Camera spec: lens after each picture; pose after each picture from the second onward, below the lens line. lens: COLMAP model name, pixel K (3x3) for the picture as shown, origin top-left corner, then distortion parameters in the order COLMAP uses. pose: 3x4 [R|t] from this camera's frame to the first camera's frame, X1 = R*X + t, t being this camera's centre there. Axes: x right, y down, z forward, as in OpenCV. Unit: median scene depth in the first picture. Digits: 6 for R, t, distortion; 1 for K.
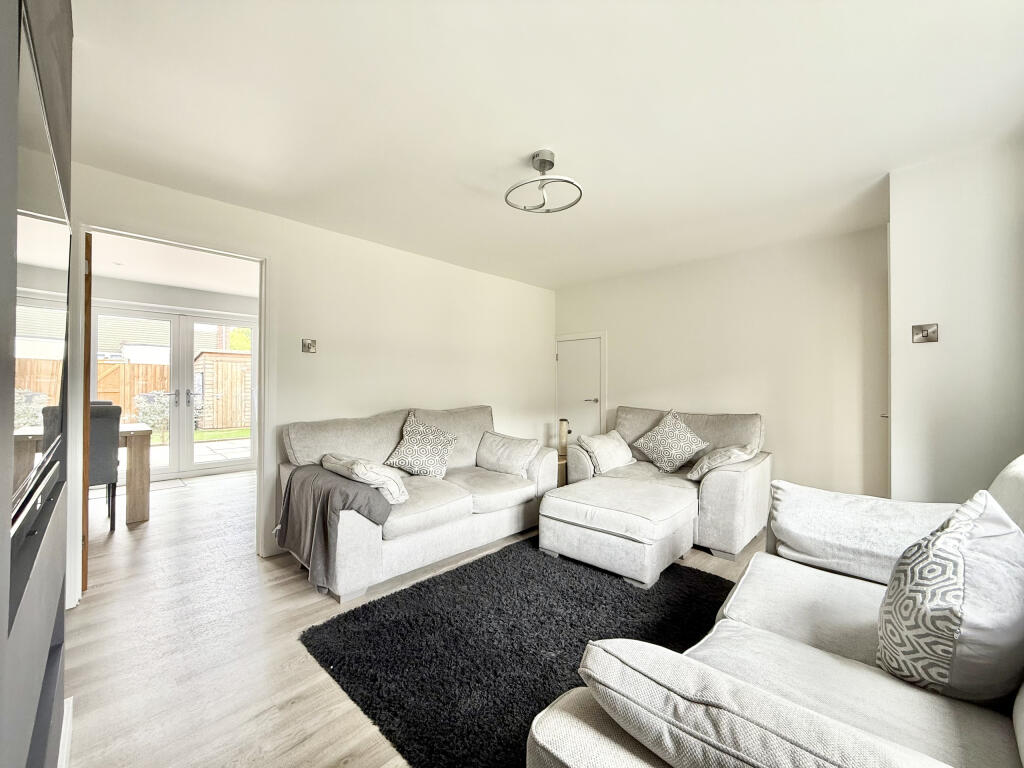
lens RADIAL K [[407.7, 0, 508.5], [0, 407.7, 382.4], [0, 0, 1]] dist [0.002833, 0.000331]
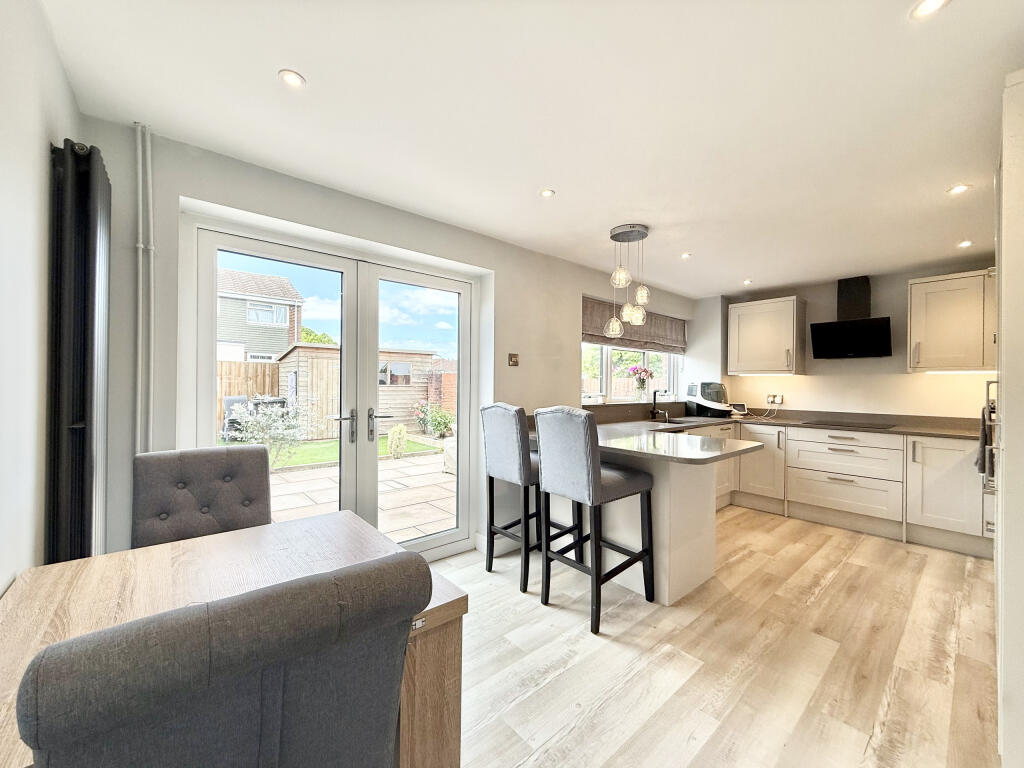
lens RADIAL K [[407.7, 0, 511.5], [0, 407.7, 384.0], [0, 0, 1]] dist [0.002833, 0.000331]
pose [[0.996751, 0.003405, -0.080479, -0.242884], [-0.002463, 0.999927, 0.011800, -0.009593], [0.080513, -0.011563, 0.996686, 0.209249]]
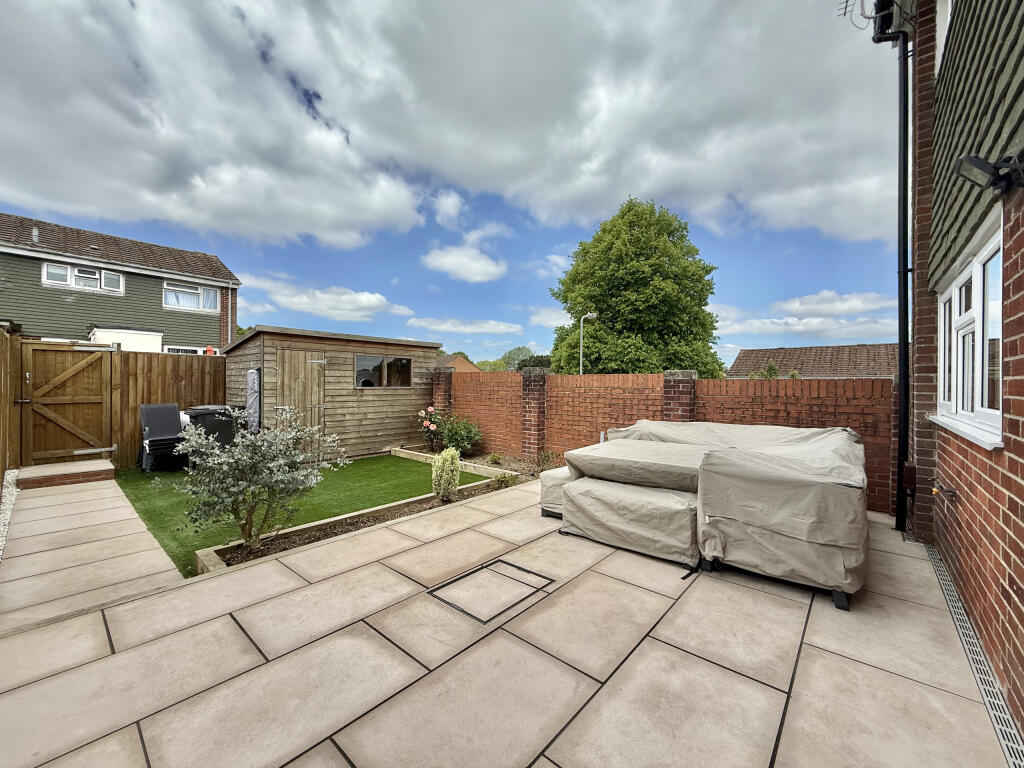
lens RADIAL K [[407.7, 0, 514.2], [0, 407.7, 384.2], [0, 0, 1]] dist [0.002833, 0.000331]
pose [[0.997612, 0.001809, 0.069042, -0.422427], [-0.002787, 0.999897, 0.014060, -0.010845], [-0.069010, -0.014219, 0.997515, 0.398112]]
